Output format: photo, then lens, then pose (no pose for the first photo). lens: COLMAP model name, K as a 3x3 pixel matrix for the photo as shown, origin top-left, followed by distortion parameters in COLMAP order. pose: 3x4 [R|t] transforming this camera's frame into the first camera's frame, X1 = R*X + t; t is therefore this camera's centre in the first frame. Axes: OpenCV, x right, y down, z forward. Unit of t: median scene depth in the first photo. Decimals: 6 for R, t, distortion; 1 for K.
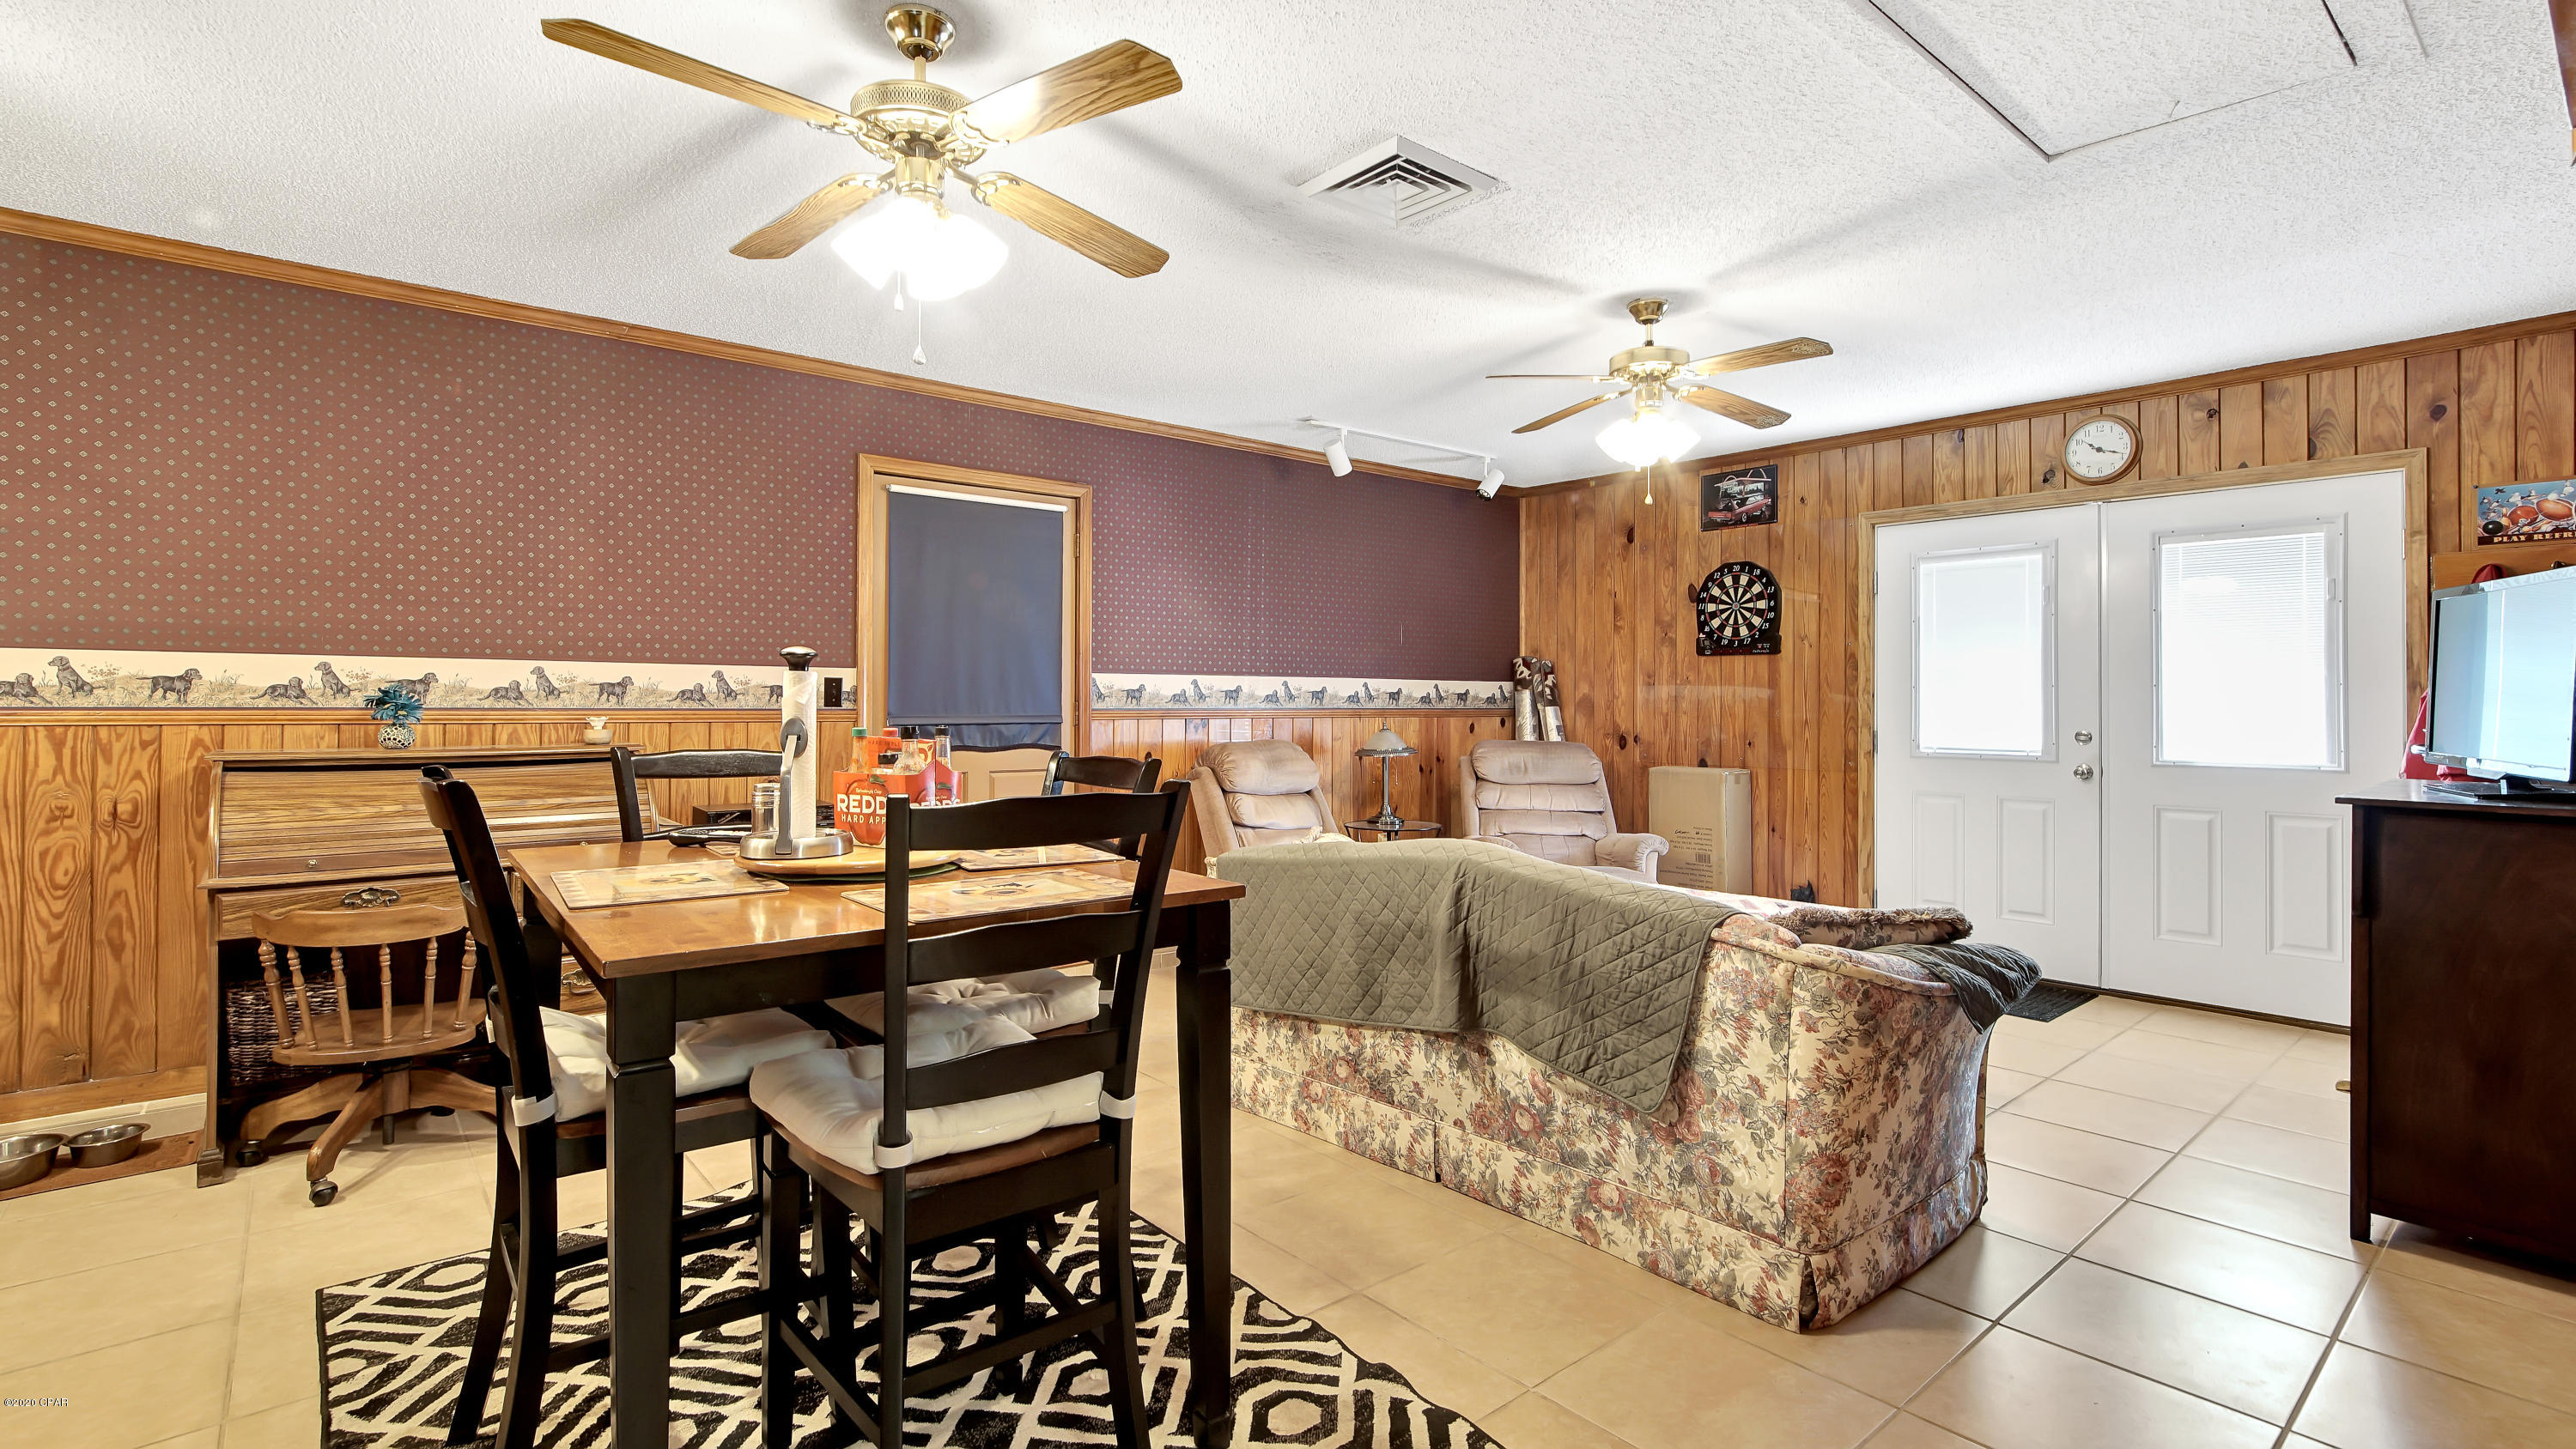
lens RADIAL K [[1170.1, 0, 1270.6], [0, 1170.1, 699.9], [0, 0, 1]] dist [-0.021065, 0.012701]
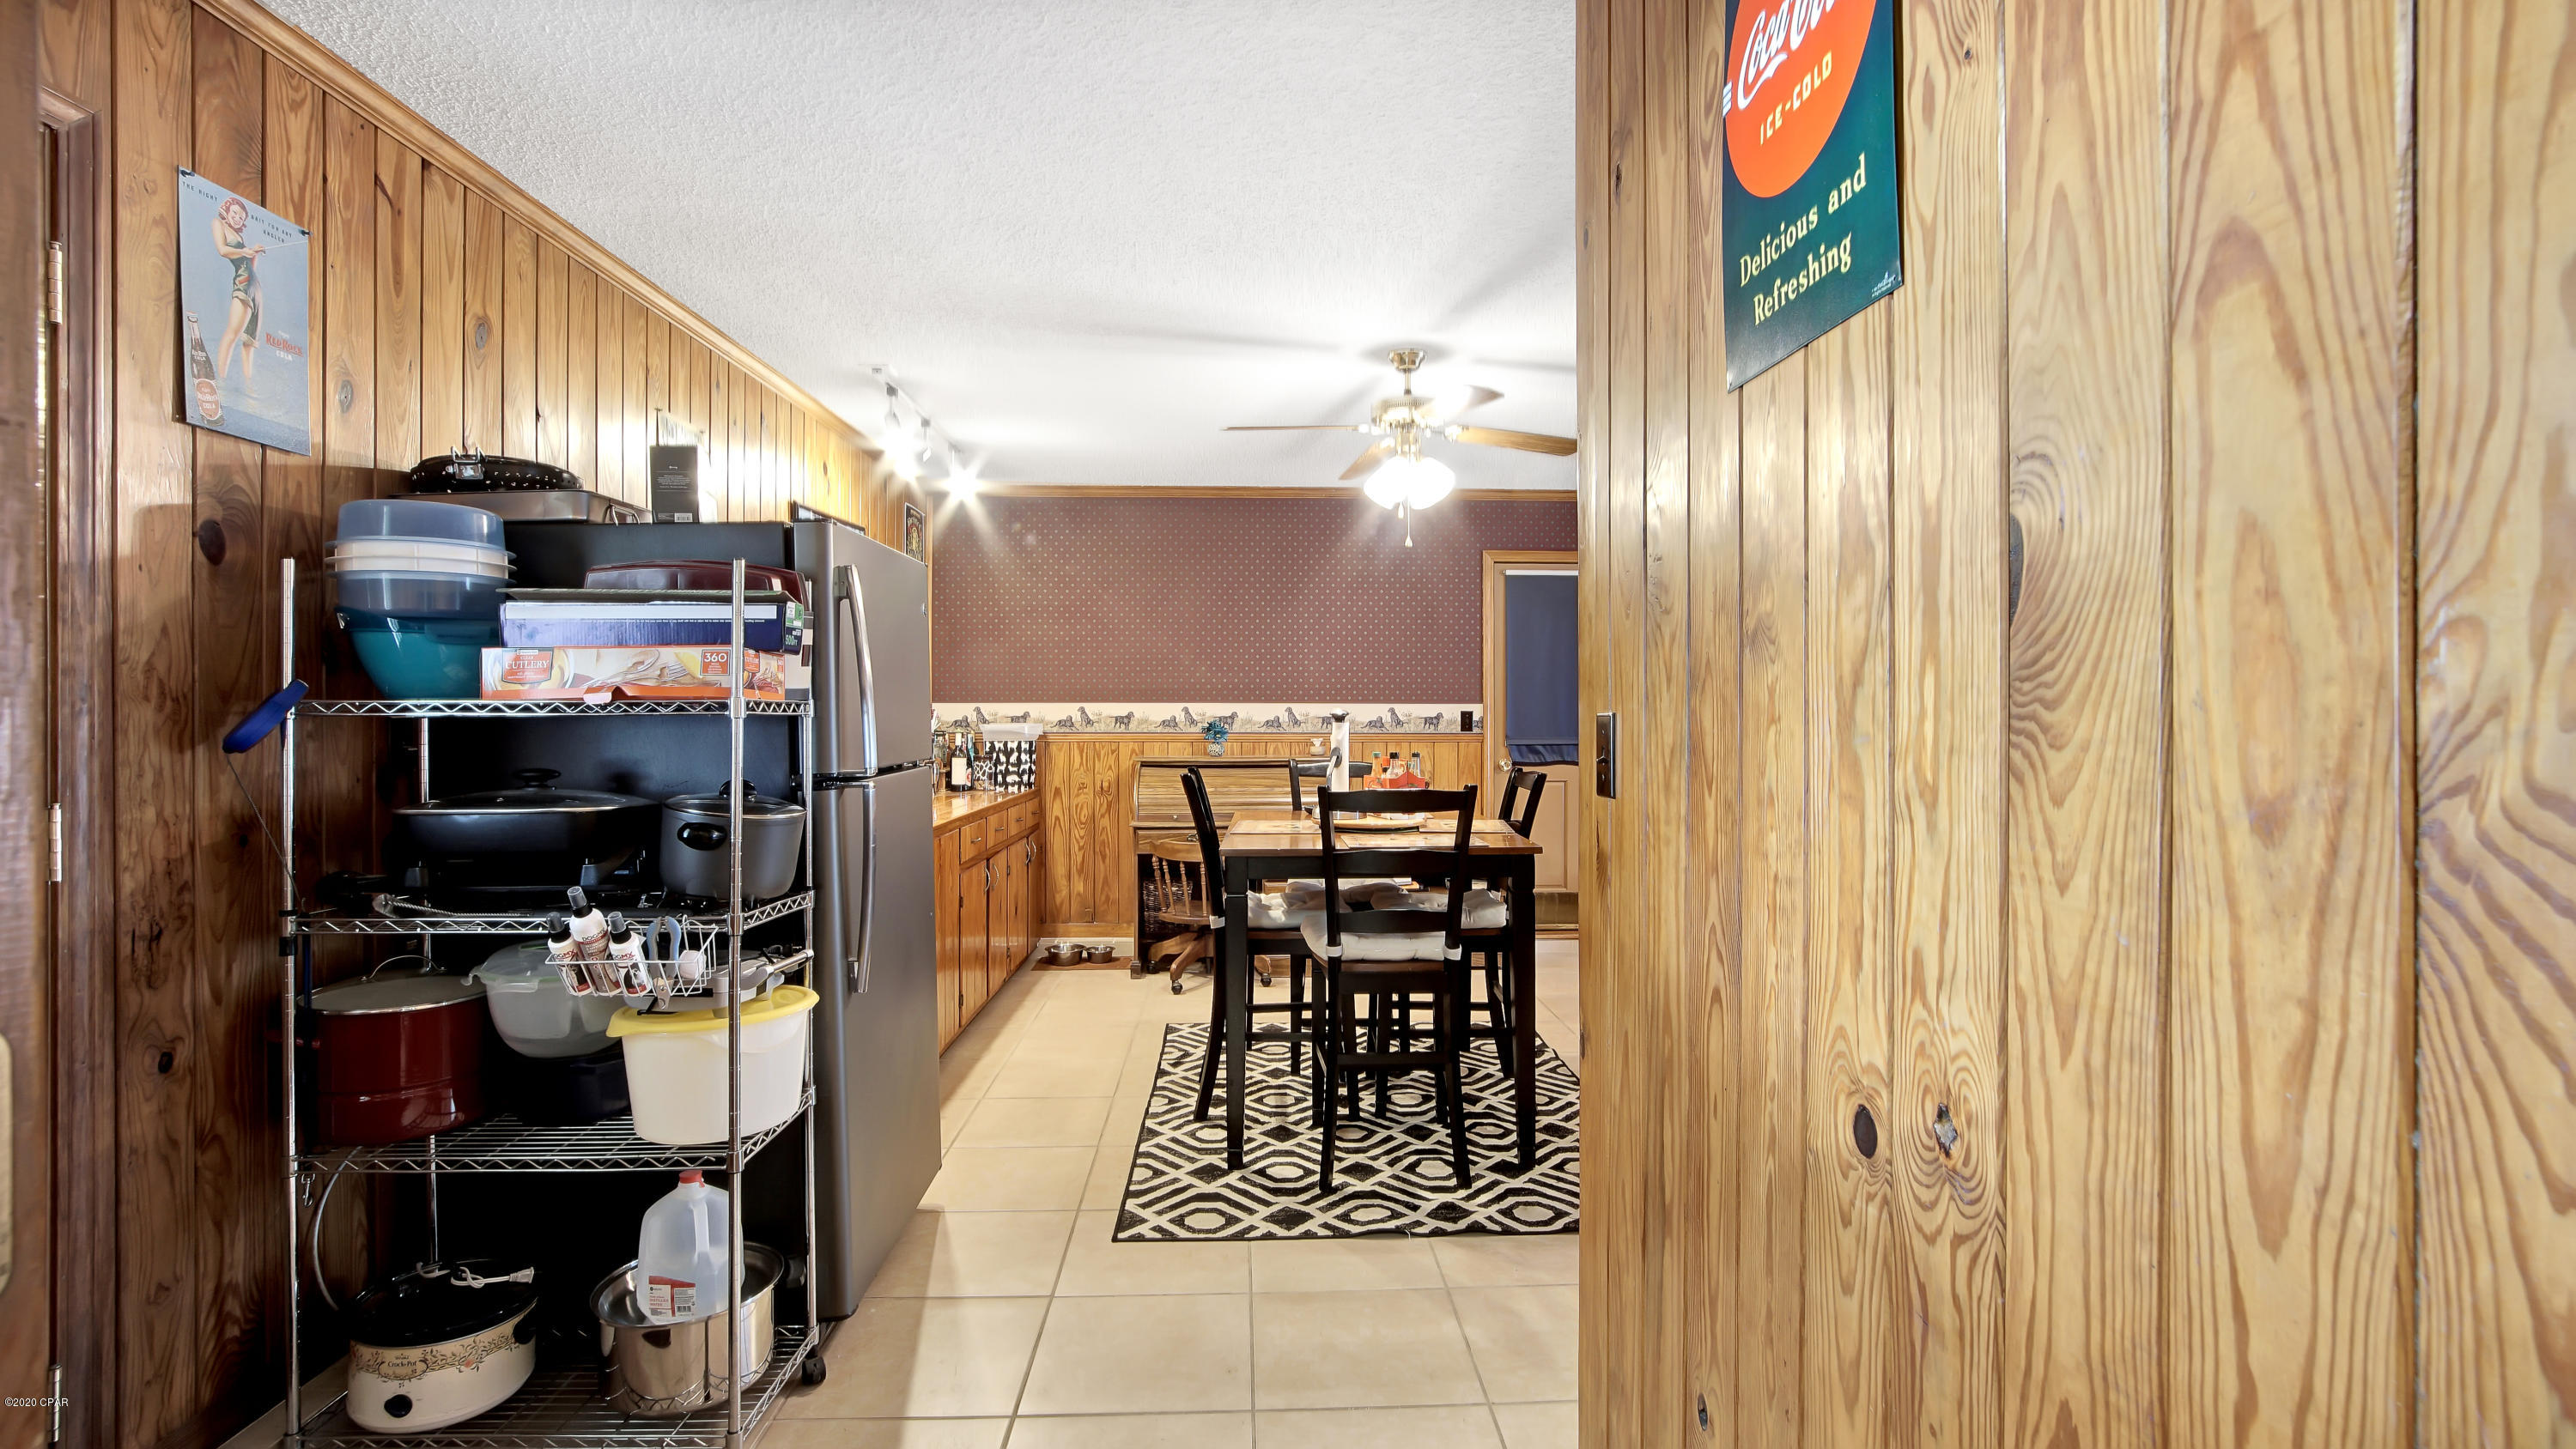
lens RADIAL K [[1160.9, 0, 1288.0], [0, 1160.9, 724.5], [0, 0, 1]] dist [-0.023424, 0.009447]
pose [[0.797879, 0.002847, -0.602811, 0.390453], [0.004815, 0.999927, 0.011097, -0.024953], [0.602799, -0.011756, 0.797807, -0.332496]]
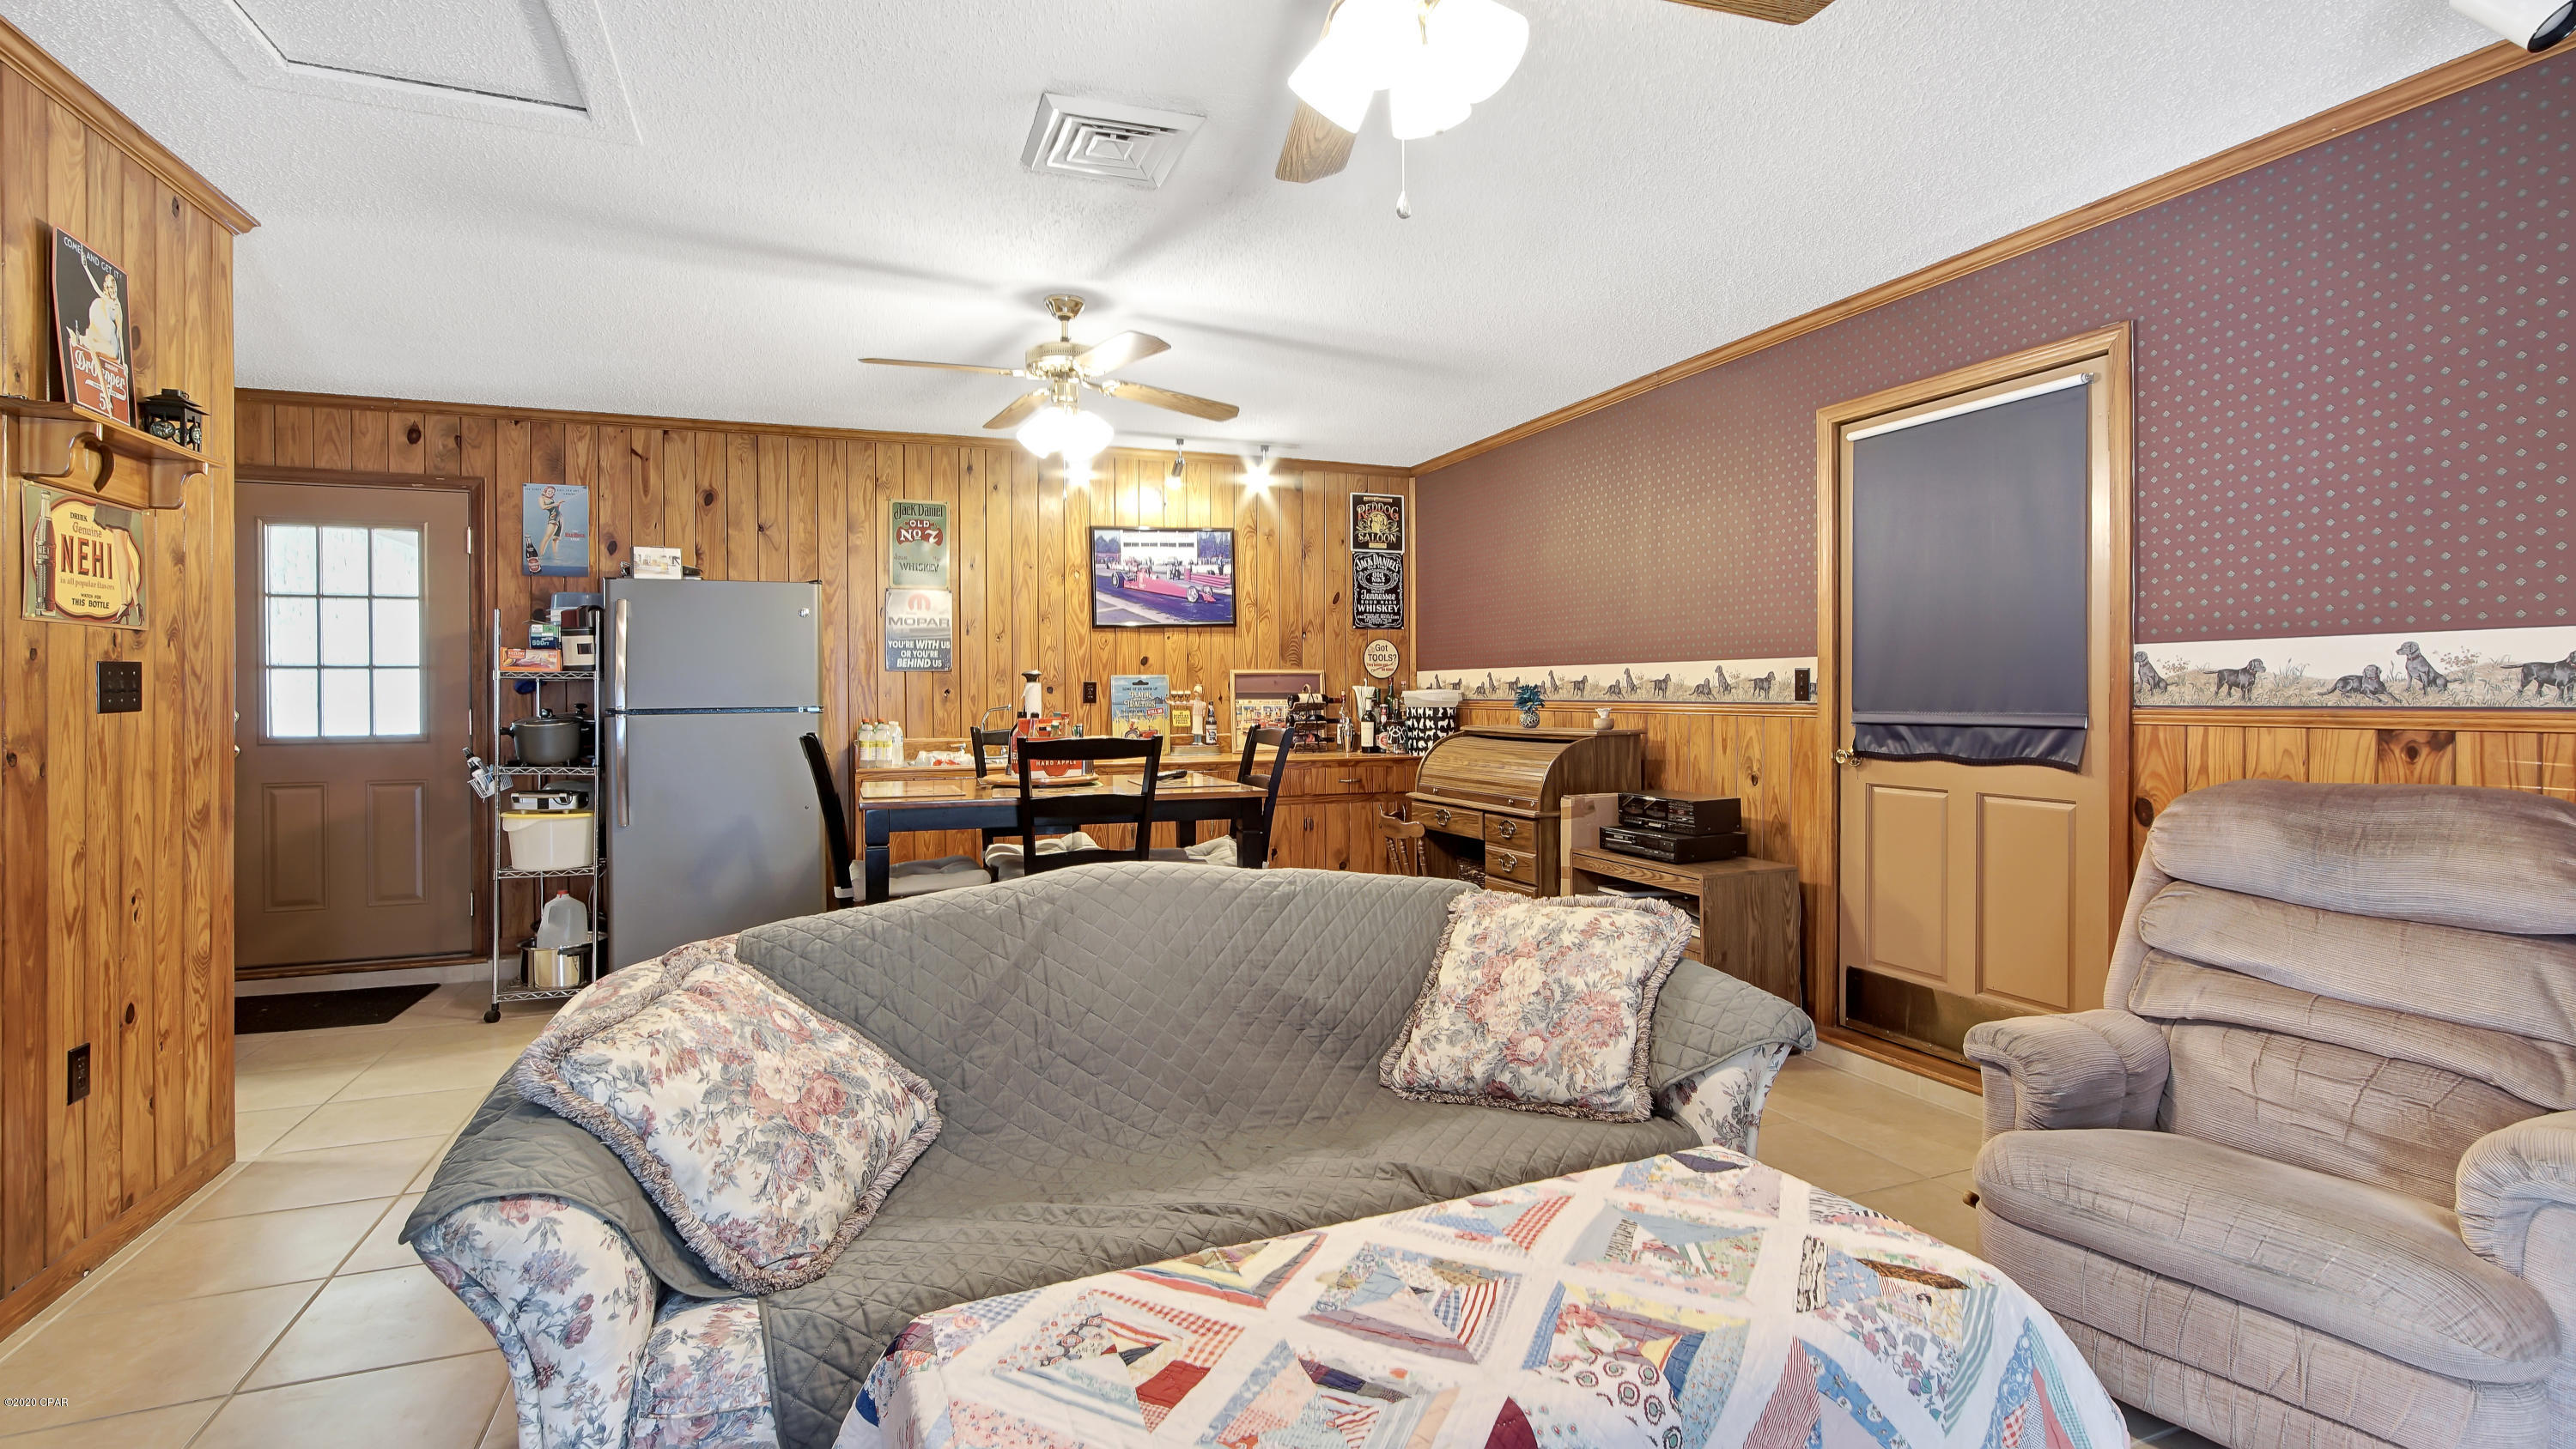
lens RADIAL K [[1160.9, 0, 1288.0], [0, 1160.9, 724.5], [0, 0, 1]] dist [-0.023424, 0.009447]
pose [[-0.312667, 0.021810, -0.949612, 0.775052], [0.002869, 0.999753, 0.022017, 0.004607], [0.949858, 0.004160, -0.312653, 1.161154]]
